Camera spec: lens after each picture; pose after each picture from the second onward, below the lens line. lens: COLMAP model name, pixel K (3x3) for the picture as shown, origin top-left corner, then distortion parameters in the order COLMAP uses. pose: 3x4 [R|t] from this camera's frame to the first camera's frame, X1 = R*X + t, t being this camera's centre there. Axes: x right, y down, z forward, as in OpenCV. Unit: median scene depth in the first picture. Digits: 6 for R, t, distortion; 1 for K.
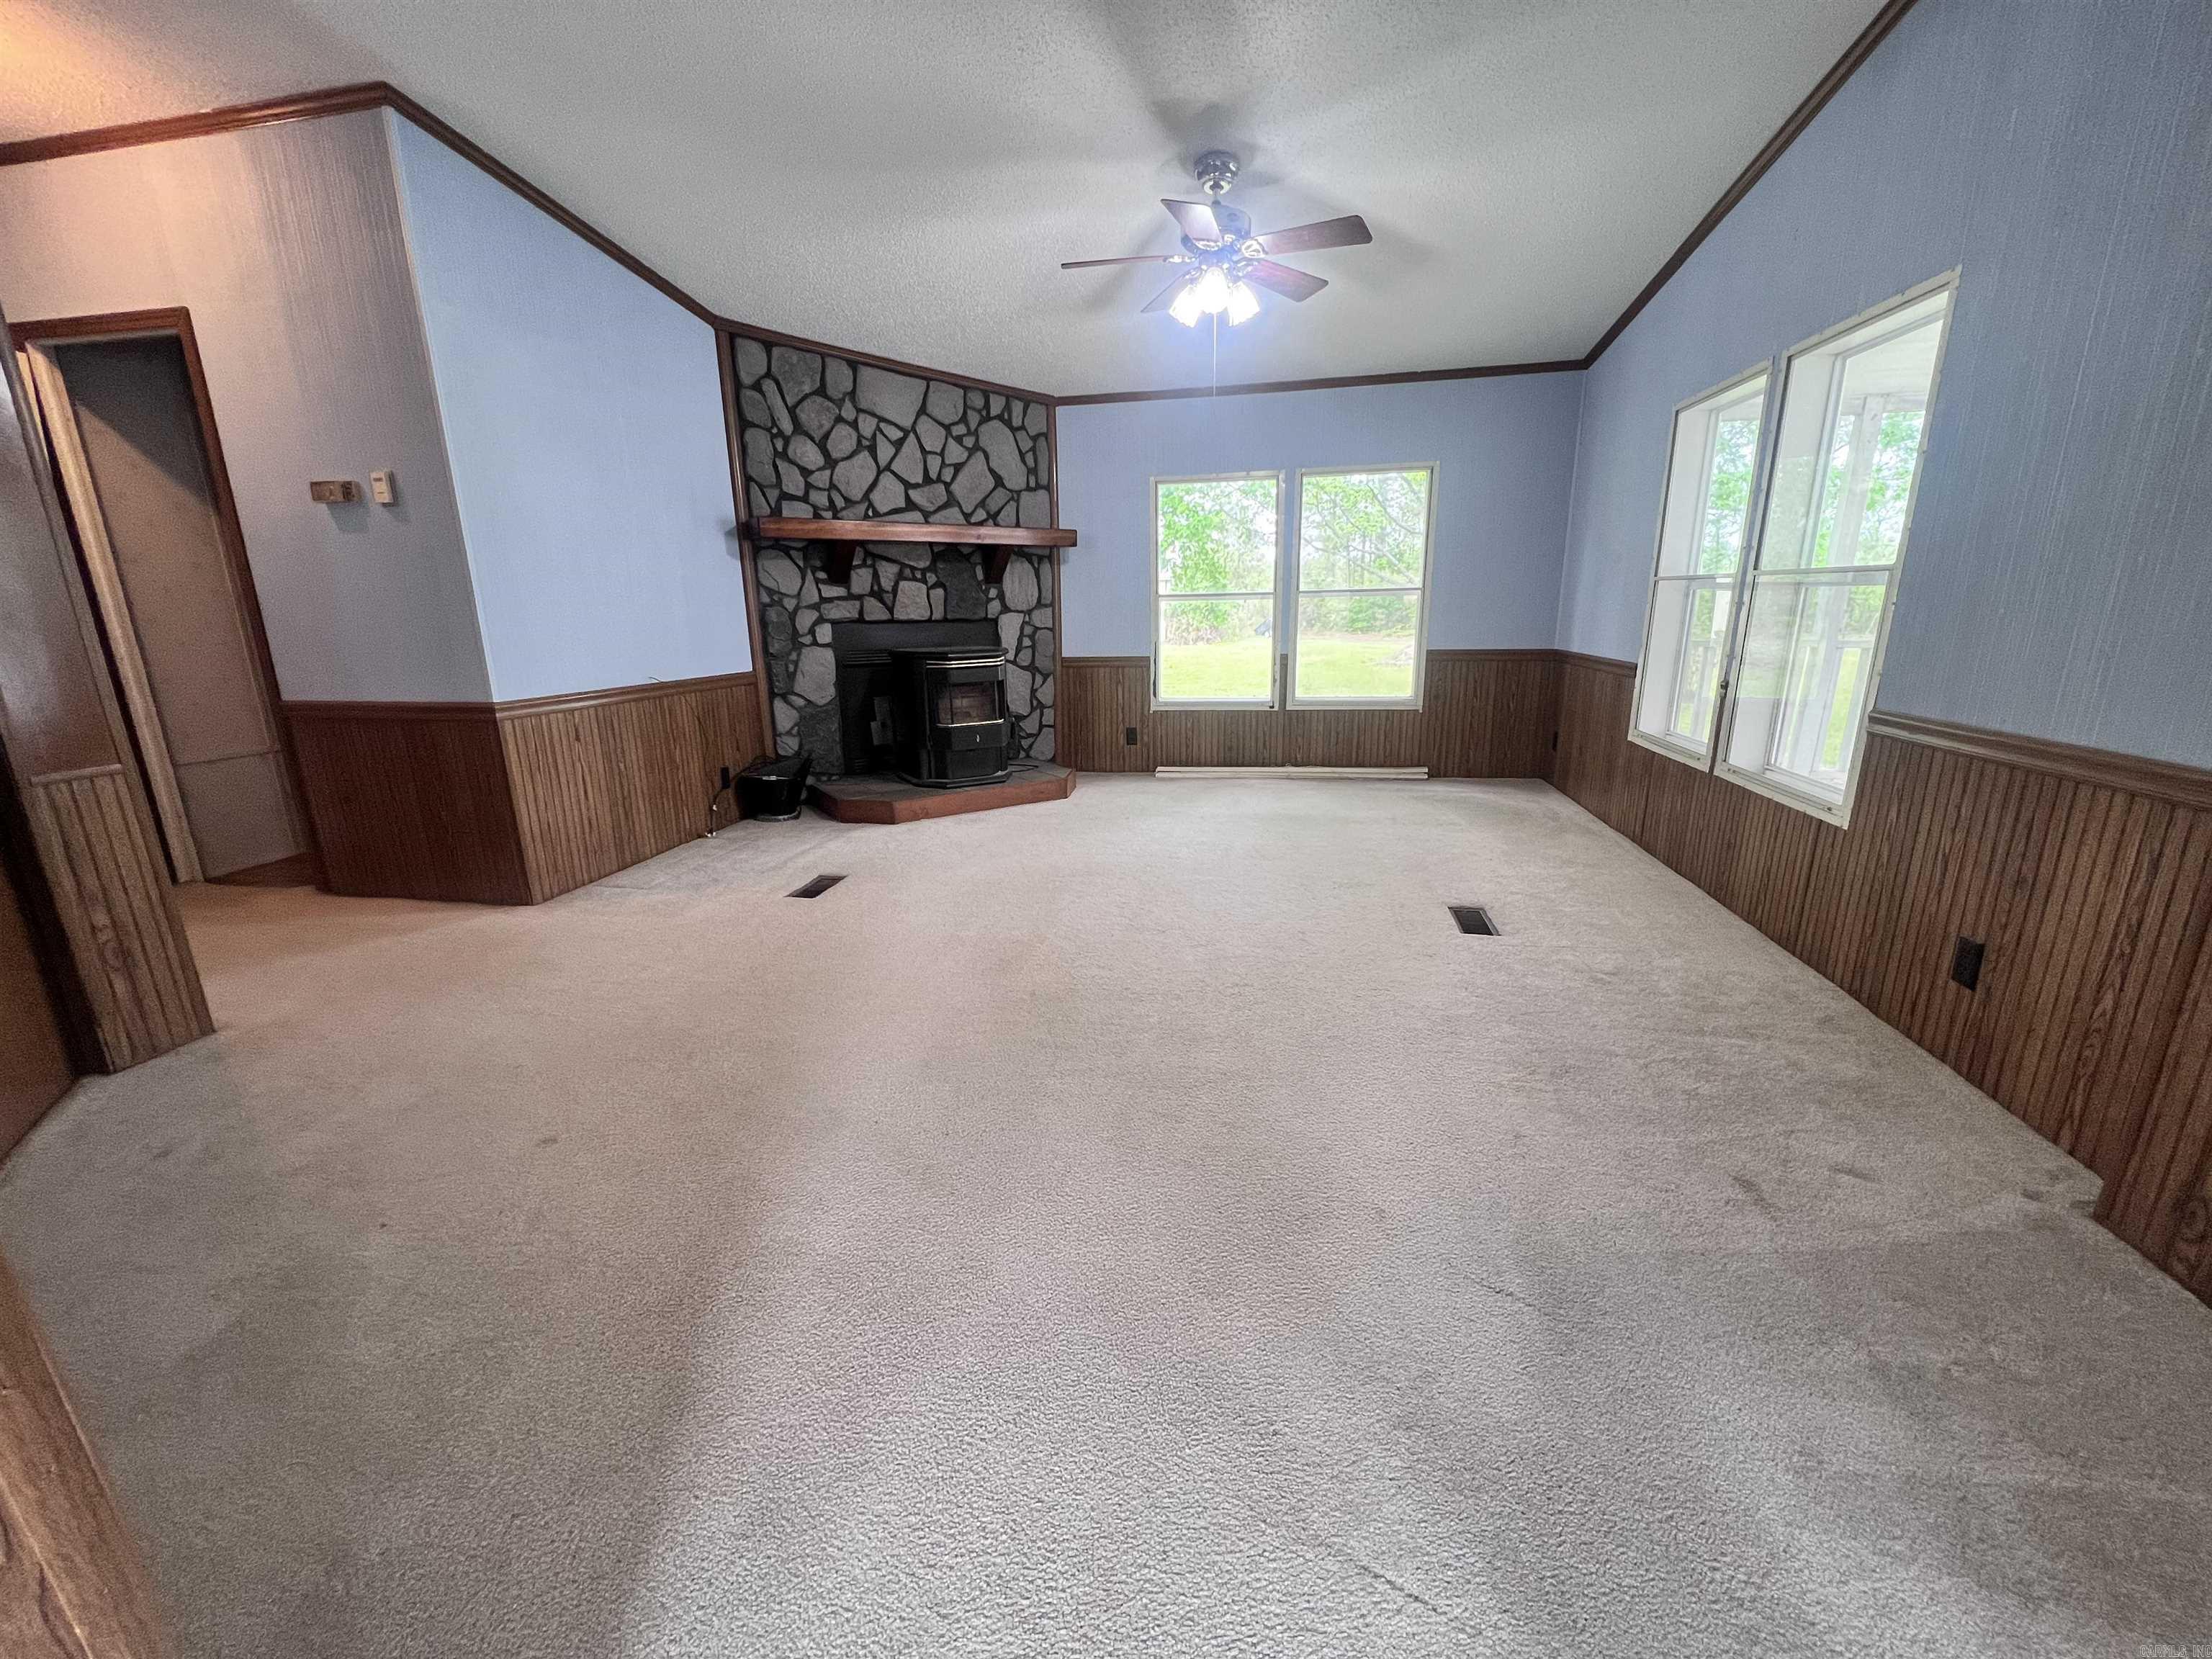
lens RADIAL K [[885.8, 0, 1099.5], [0, 885.8, 828.0], [0, 0, 1]] dist [0.000378, 0.000072]
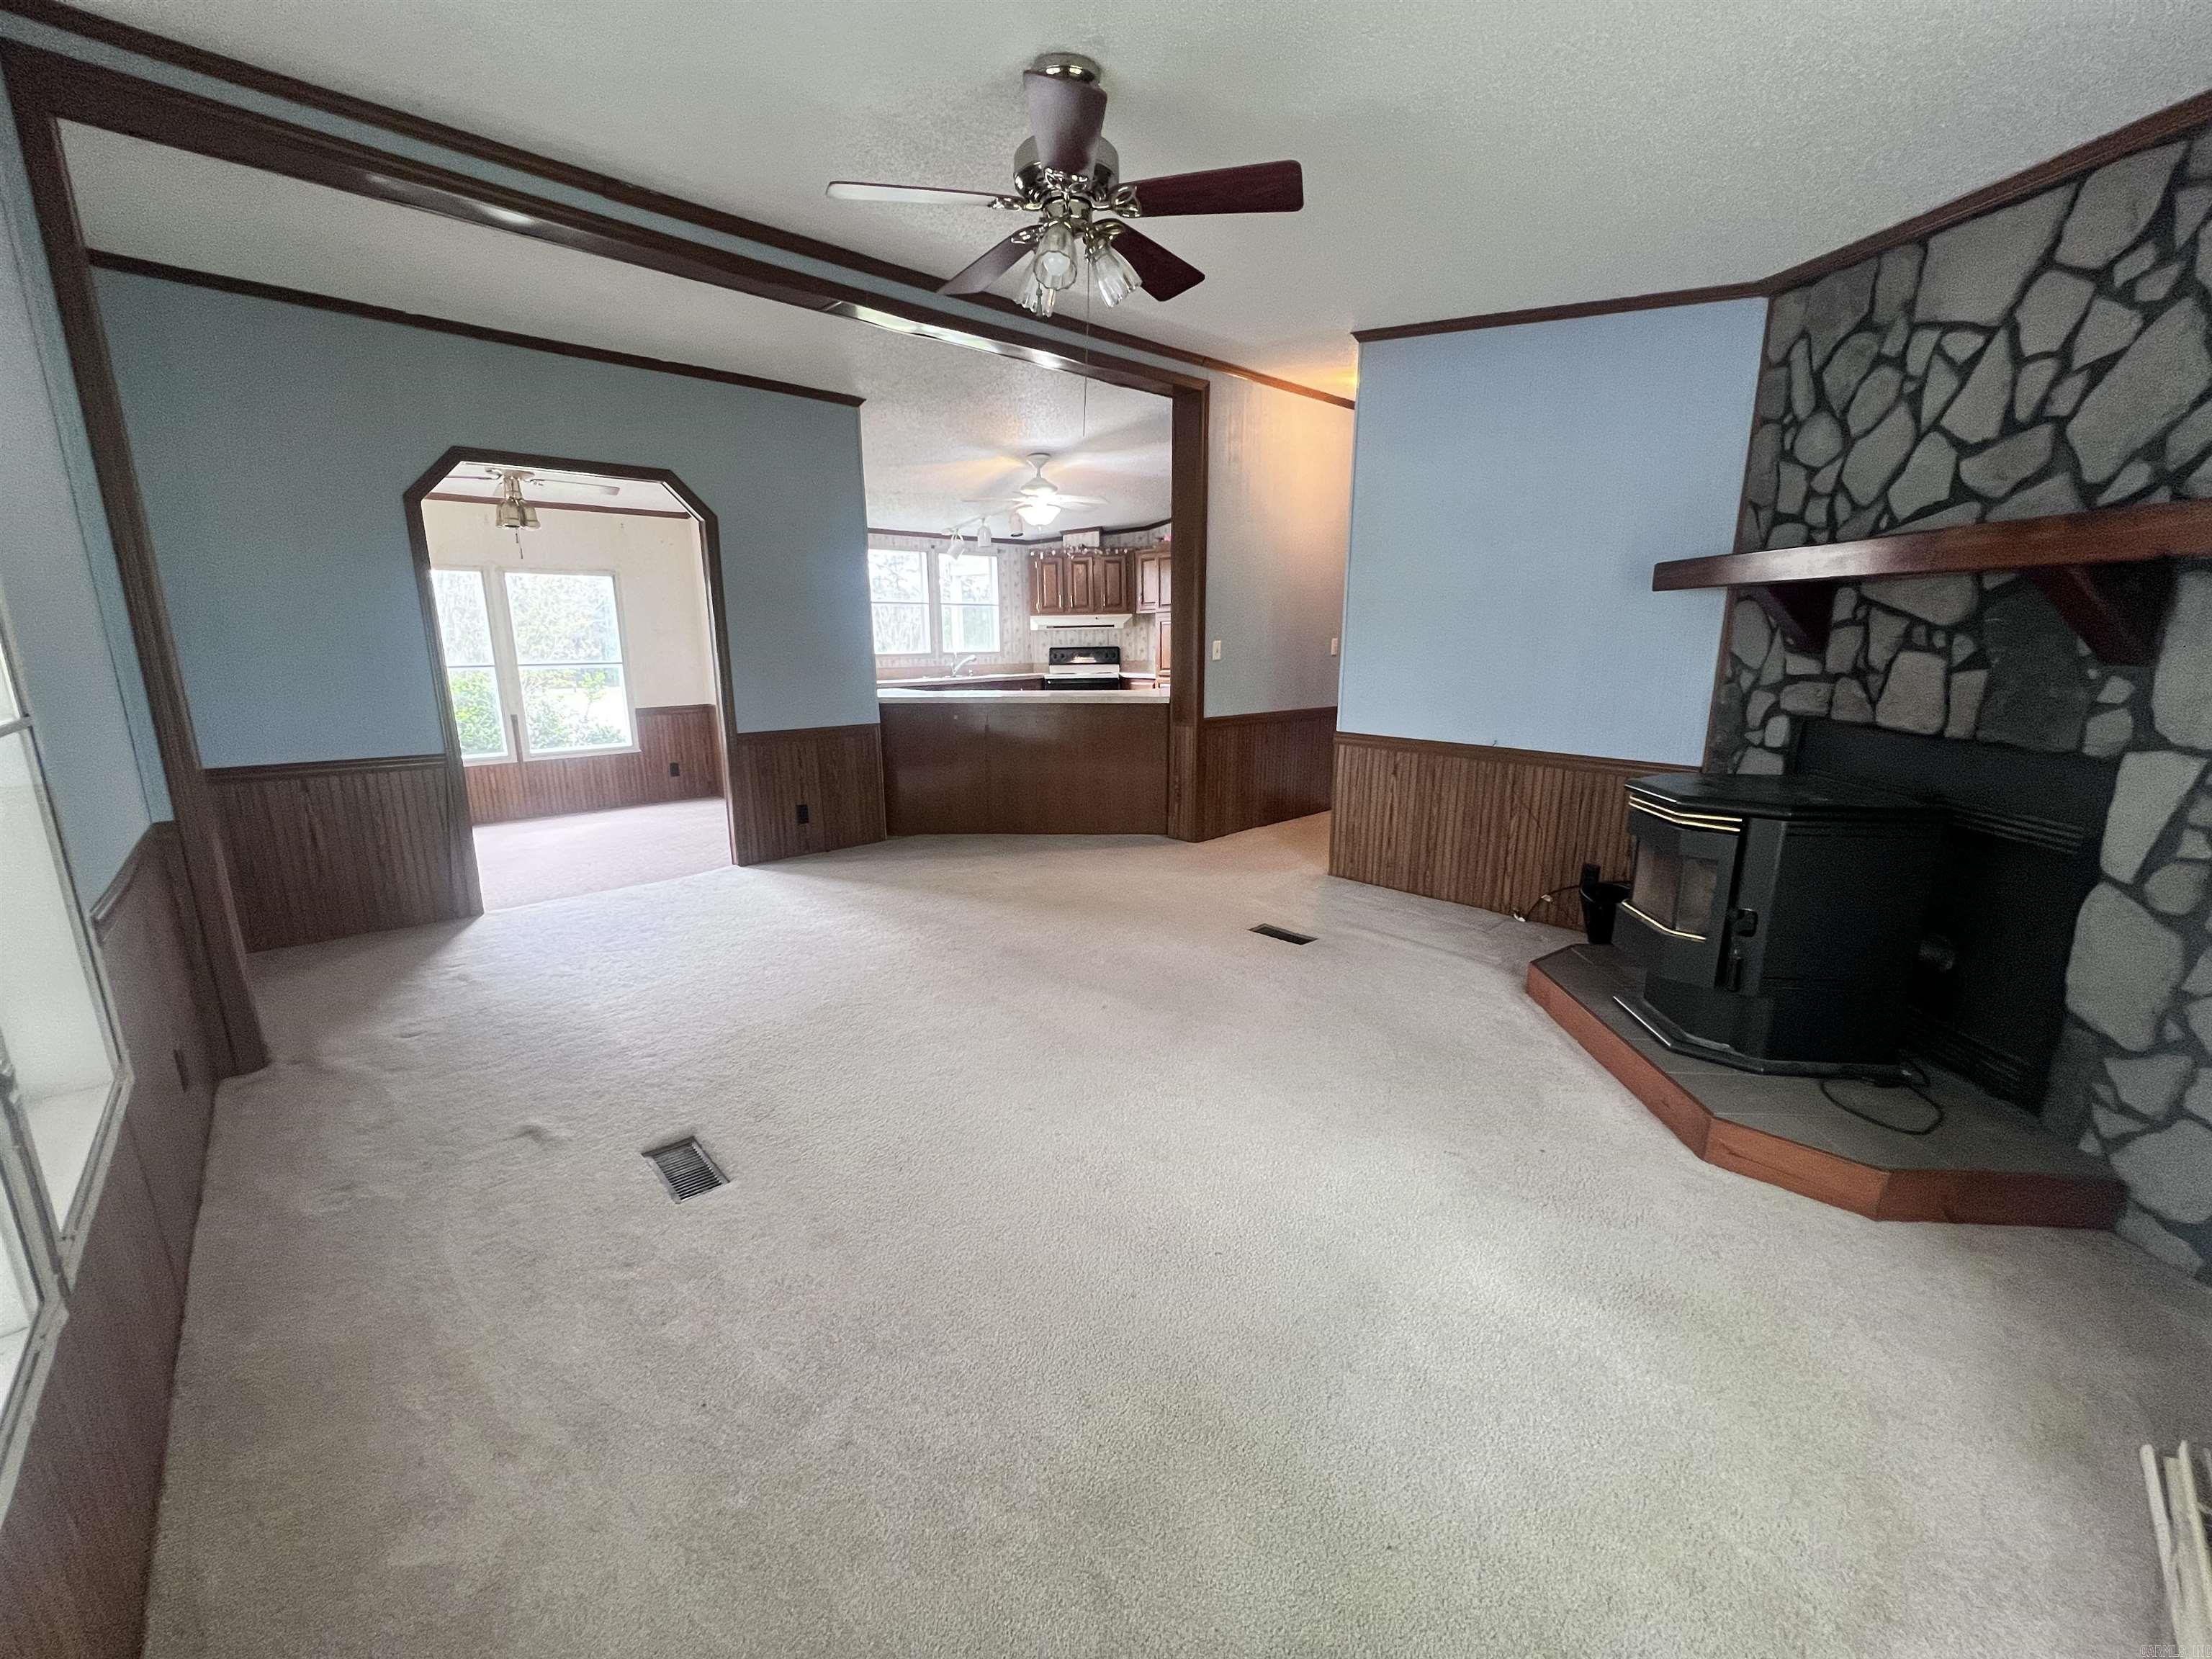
lens RADIAL K [[885.8, 0, 1099.5], [0, 885.8, 828.0], [0, 0, 1]] dist [0.000378, 0.000072]
pose [[-0.587039, 0.194713, -0.785793, 0.458564], [-0.188344, 0.911162, 0.366484, -0.293179], [0.787344, 0.363140, -0.498215, 0.952880]]
